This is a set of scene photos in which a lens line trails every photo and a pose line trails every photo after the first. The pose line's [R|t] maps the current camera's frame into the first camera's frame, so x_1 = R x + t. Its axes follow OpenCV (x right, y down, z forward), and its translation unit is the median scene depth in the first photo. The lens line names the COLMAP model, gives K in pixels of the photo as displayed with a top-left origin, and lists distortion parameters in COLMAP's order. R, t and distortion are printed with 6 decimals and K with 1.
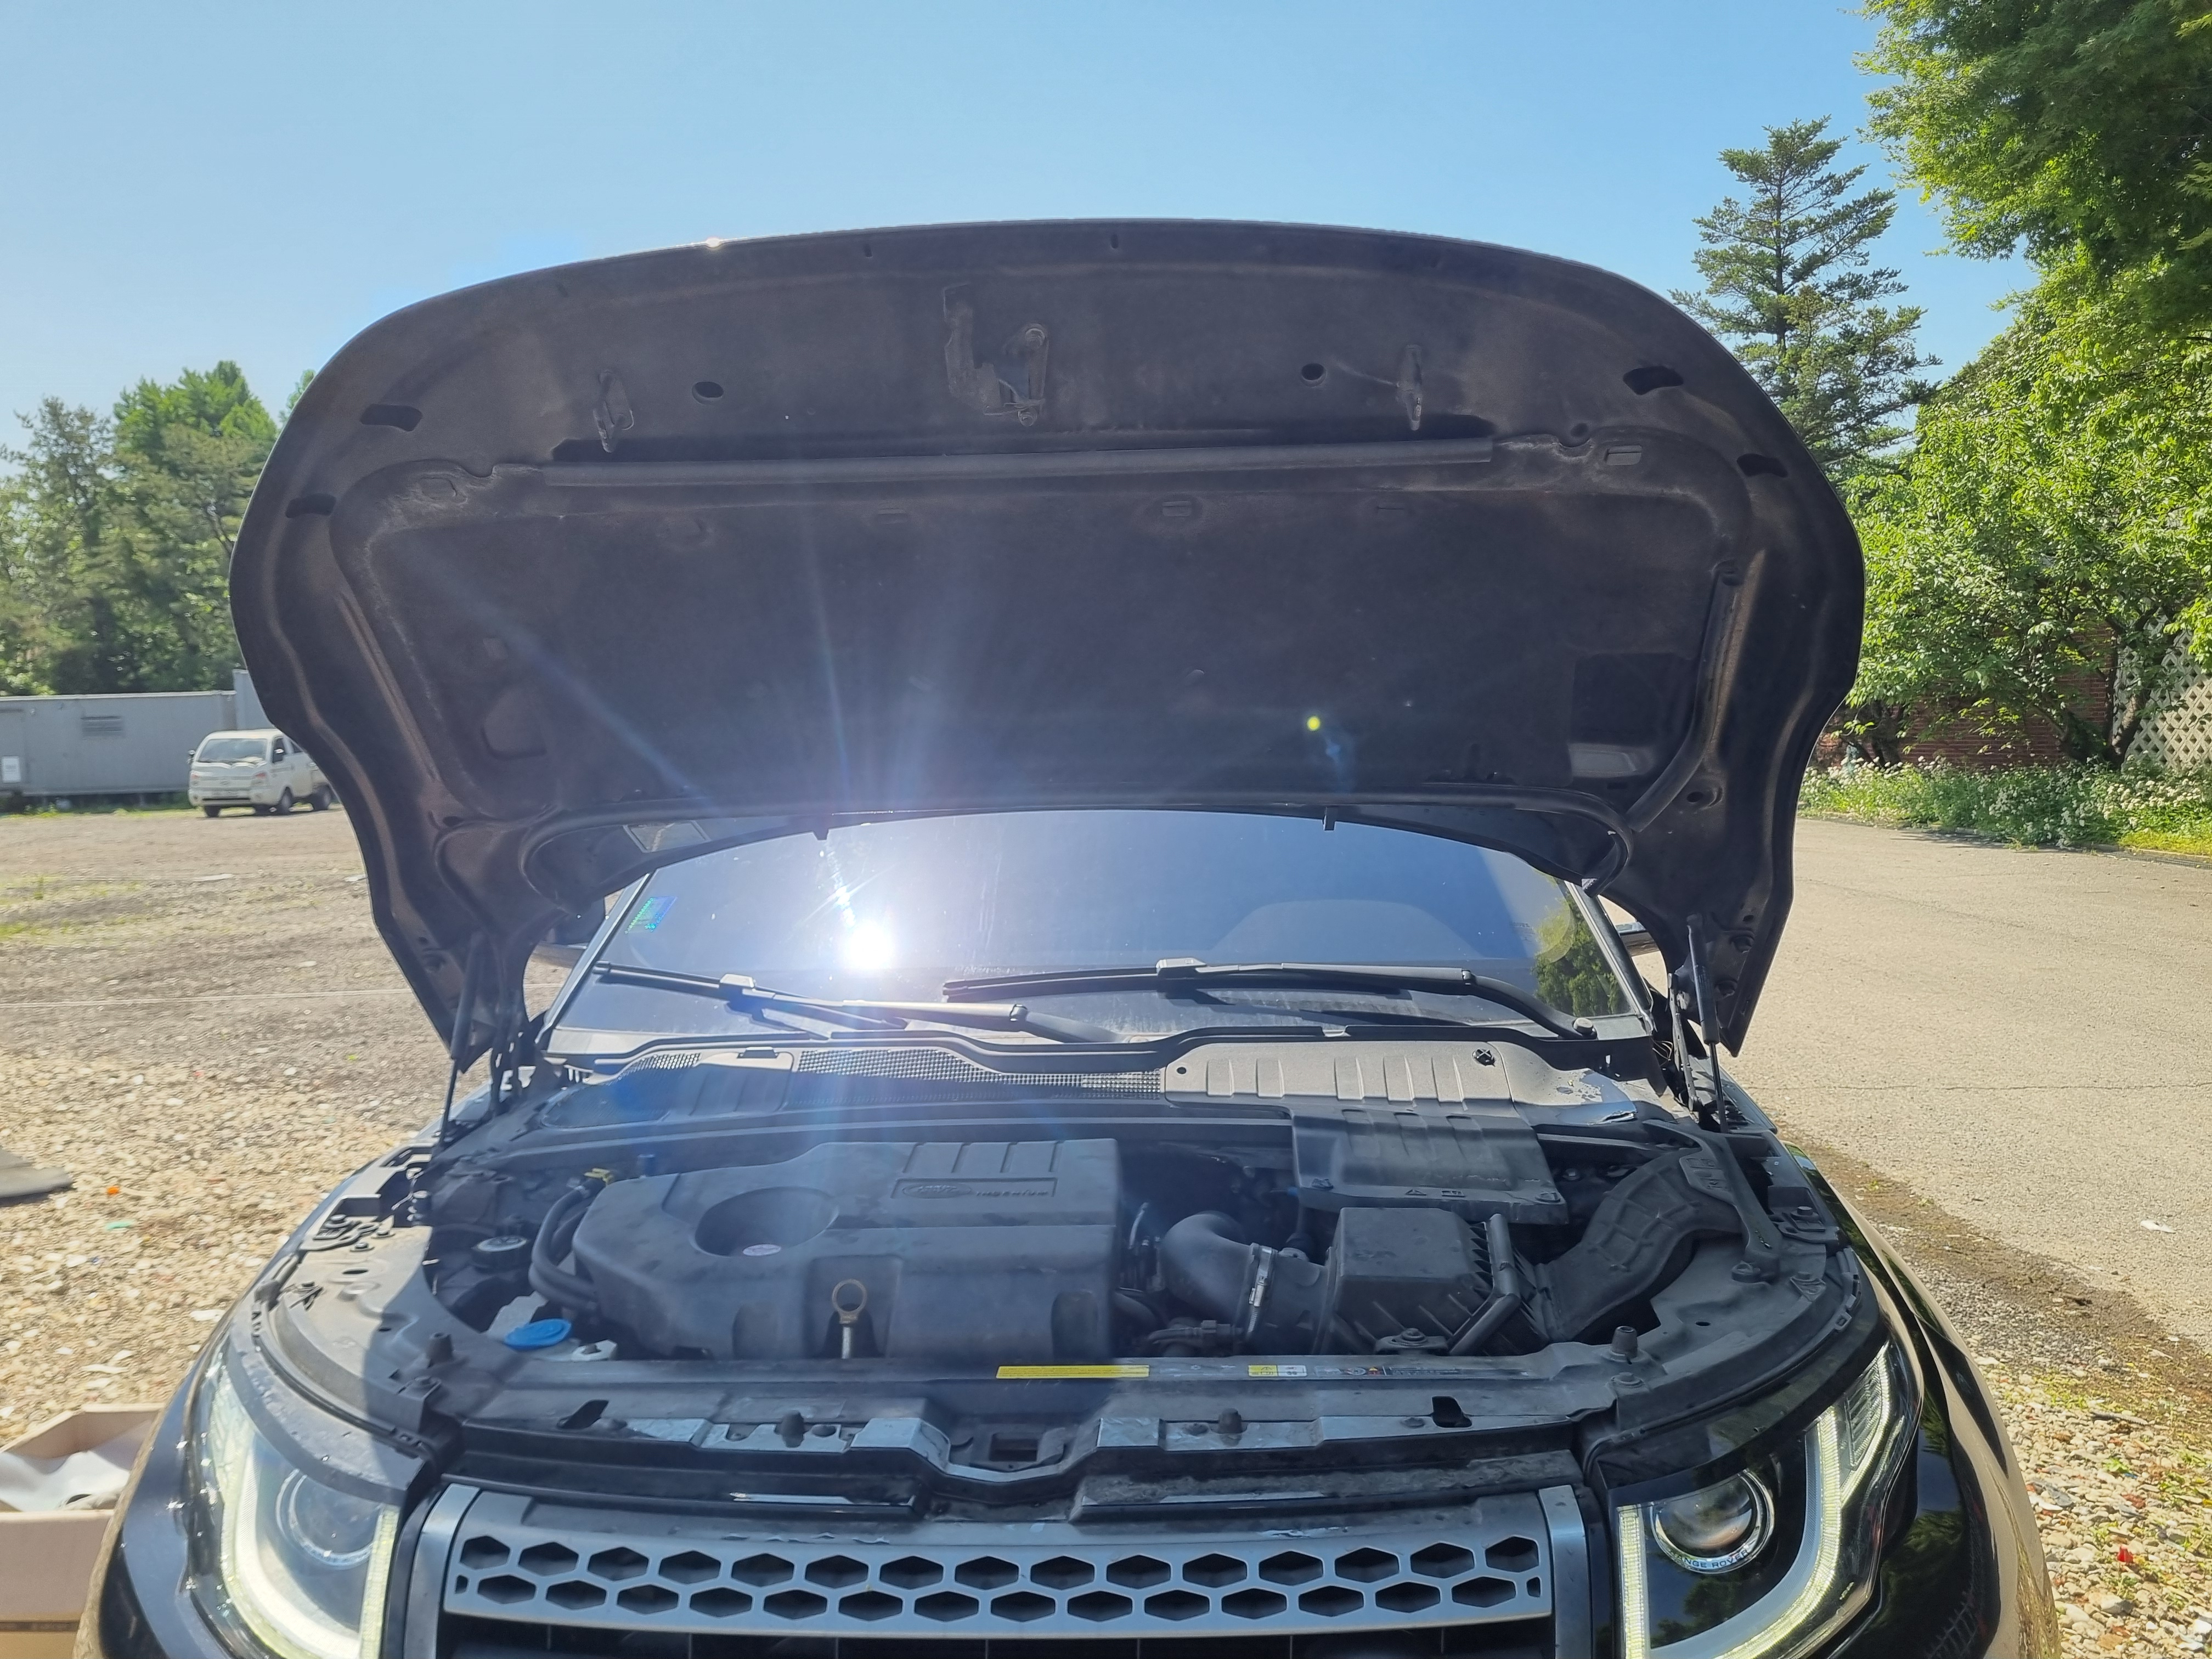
lens RADIAL K [[1657.5, 0, 1120.7], [0, 1657.5, 837.0], [0, 0, 1]] dist [0.048885, -0.037608]
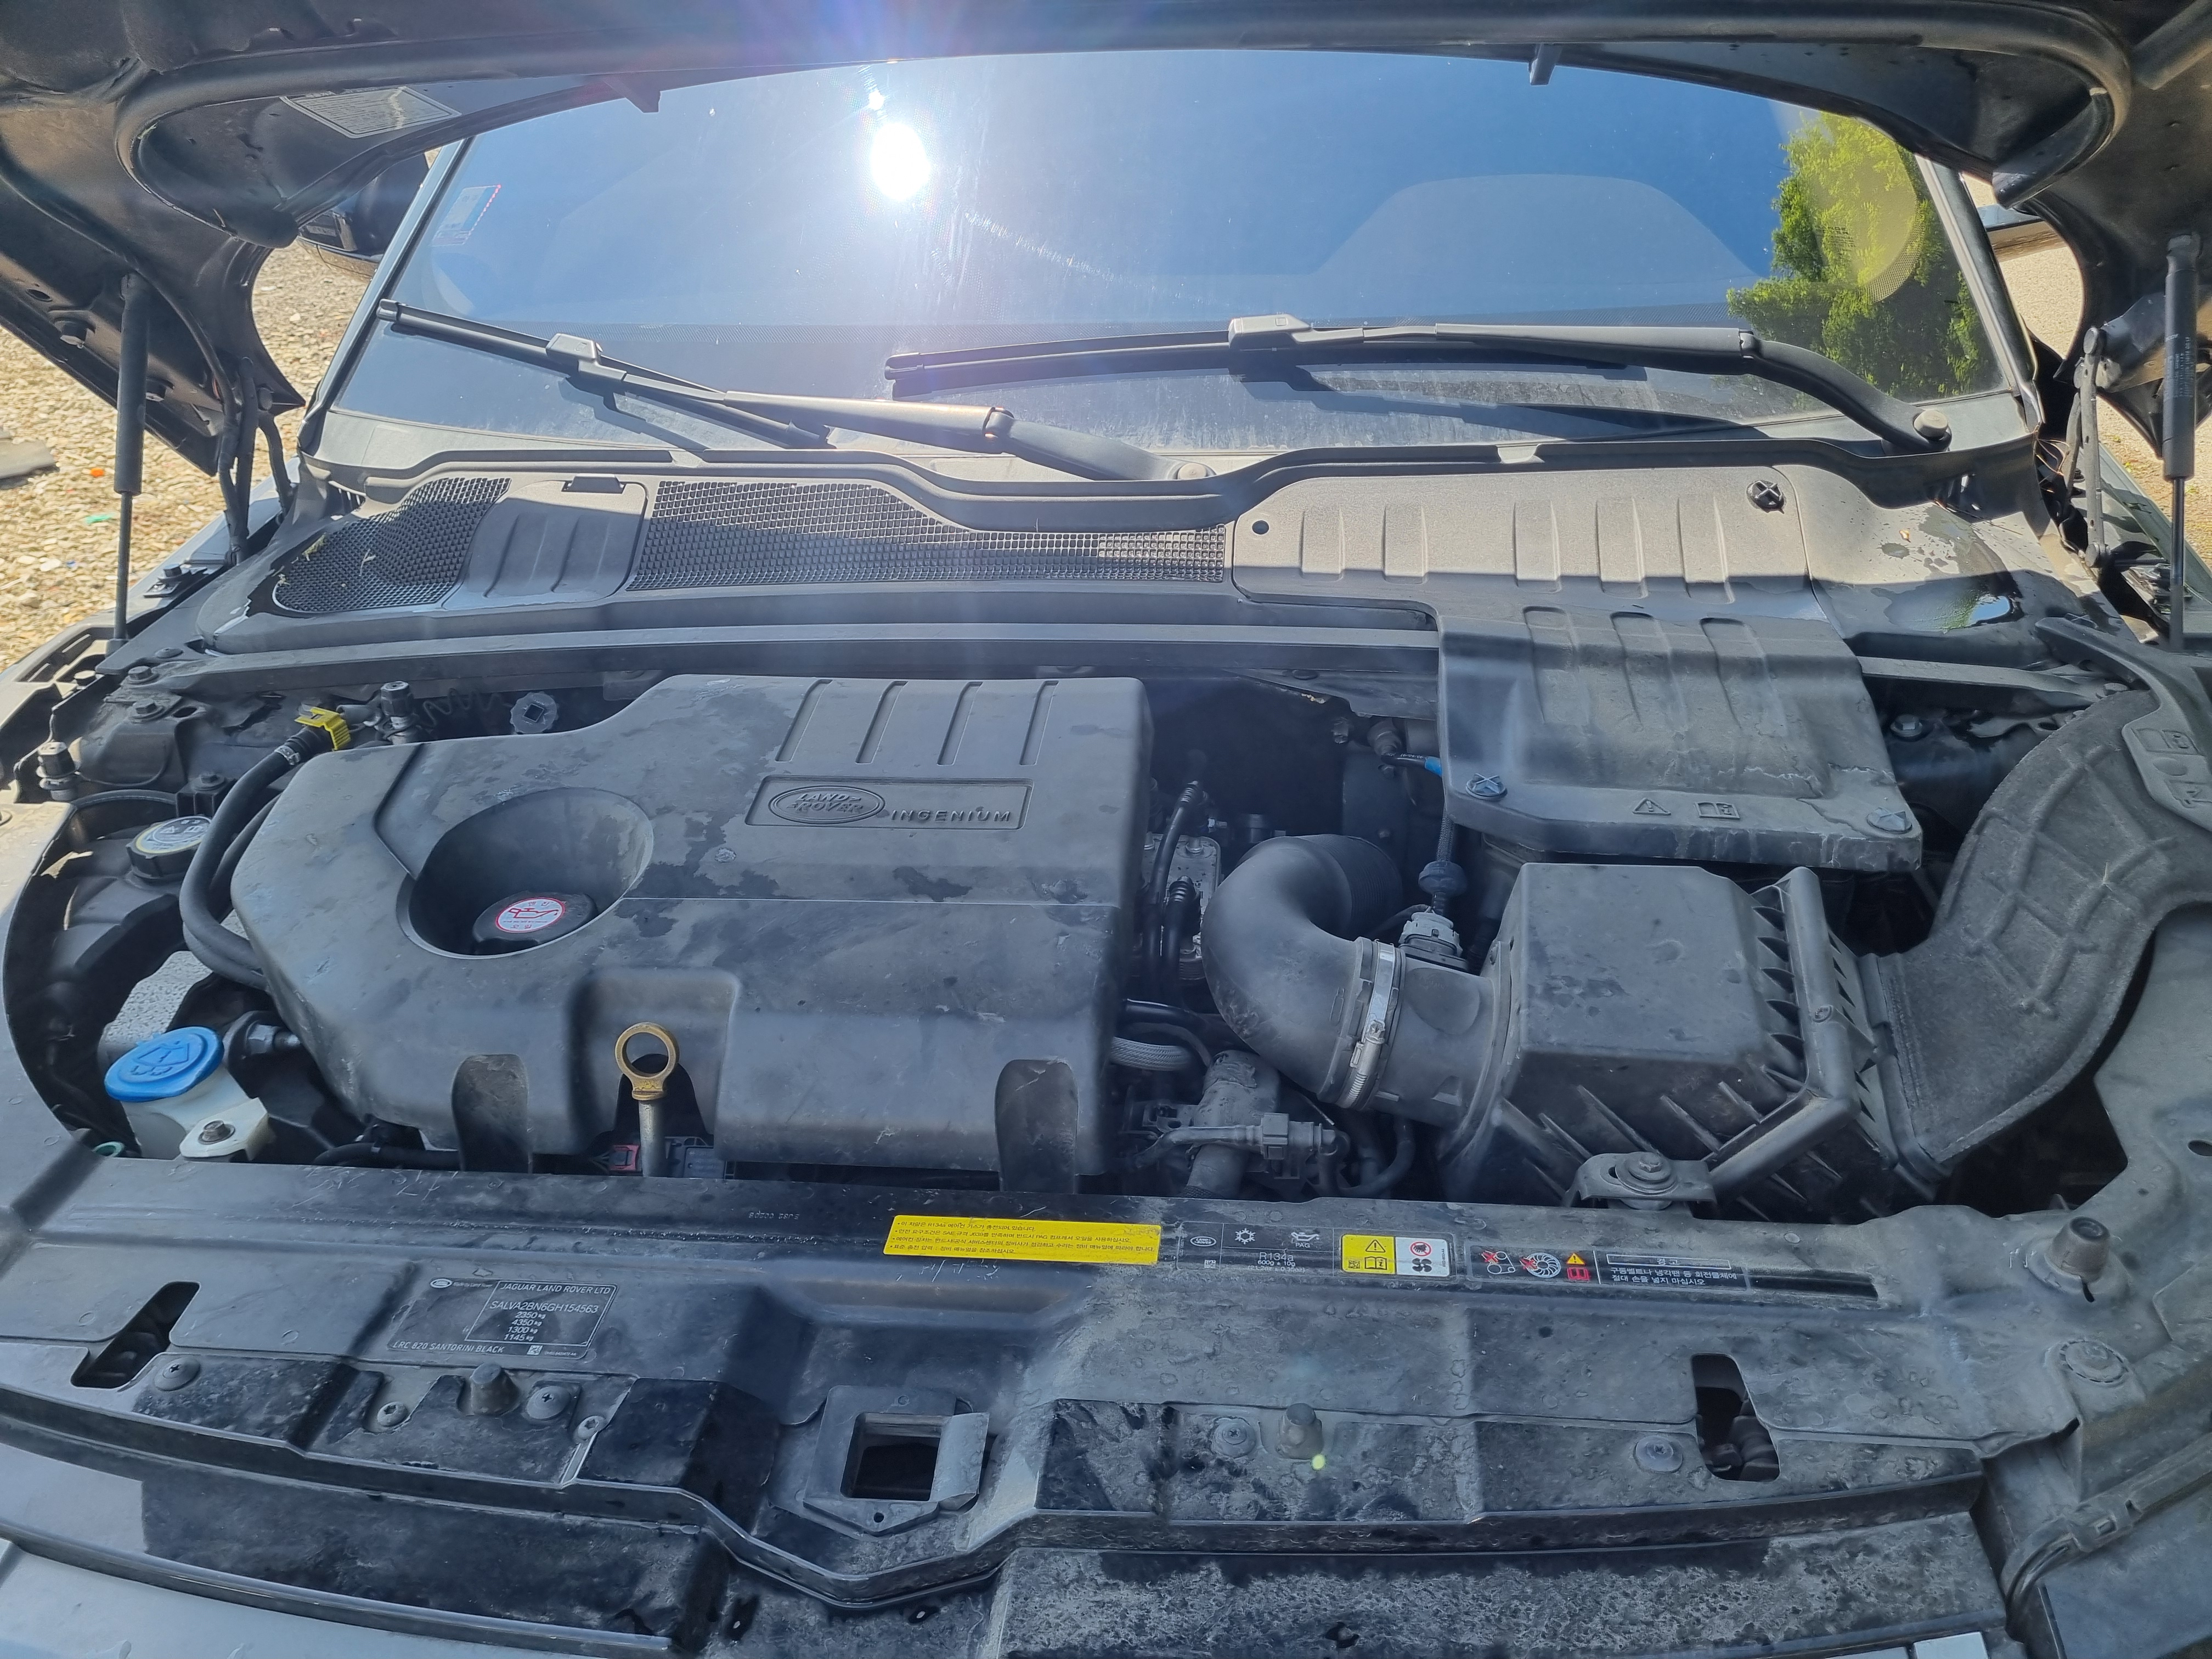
lens RADIAL K [[1657.5, 0, 1128.5], [0, 1657.5, 813.5], [0, 0, 1]] dist [0.048885, -0.037608]
pose [[0.998005, 0.013348, -0.061708, 0.029356], [0.015144, 0.898251, 0.439223, -0.037021], [0.061292, -0.439281, 0.896256, 0.432426]]
